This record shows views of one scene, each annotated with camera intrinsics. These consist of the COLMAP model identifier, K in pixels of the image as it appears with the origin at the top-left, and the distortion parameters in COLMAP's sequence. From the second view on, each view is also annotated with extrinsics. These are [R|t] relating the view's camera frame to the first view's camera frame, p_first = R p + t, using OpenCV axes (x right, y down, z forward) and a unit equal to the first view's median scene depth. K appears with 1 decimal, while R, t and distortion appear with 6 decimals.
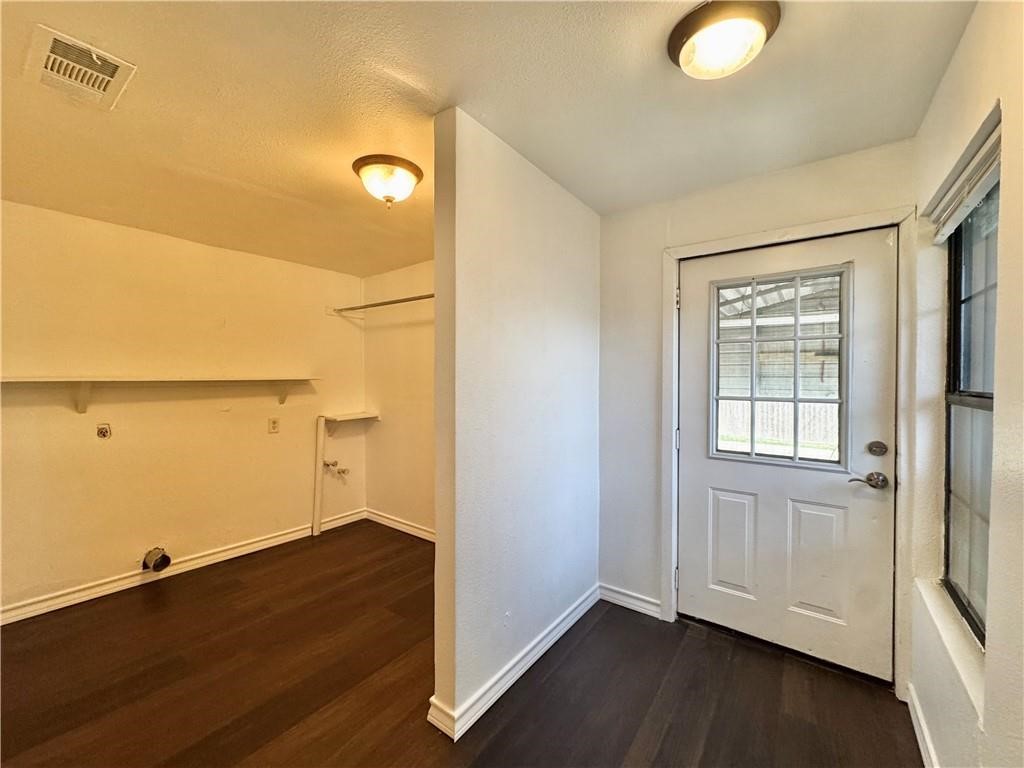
lens RADIAL K [[412.5, 0, 512.0], [0, 412.5, 384.0], [0, 0, 1]] dist [0.000981, 0.000099]
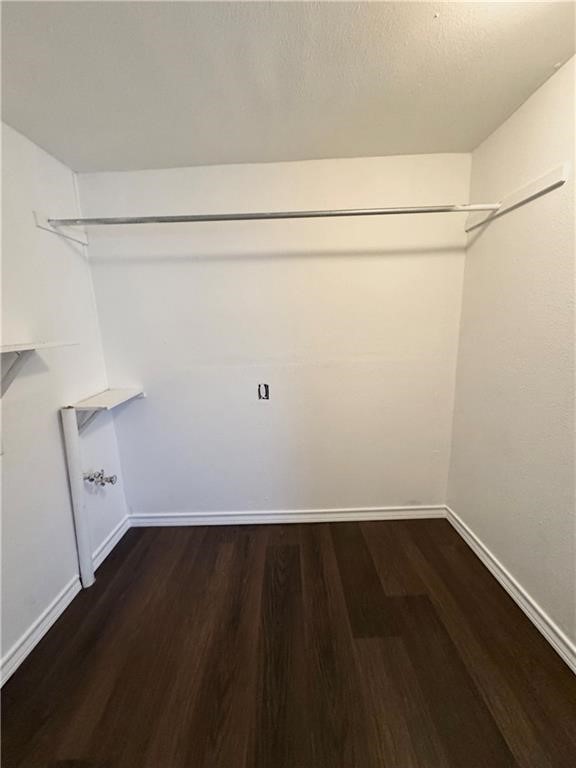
lens RADIAL K [[309.4, 0, 288.0], [0, 309.4, 384.0], [0, 0, 1]] dist [0.000981, 0.000099]
pose [[0.798368, -0.135576, 0.586709, -0.440979], [0.035355, 0.983198, 0.179088, -0.022866], [-0.601131, -0.122235, 0.789747, 0.433904]]
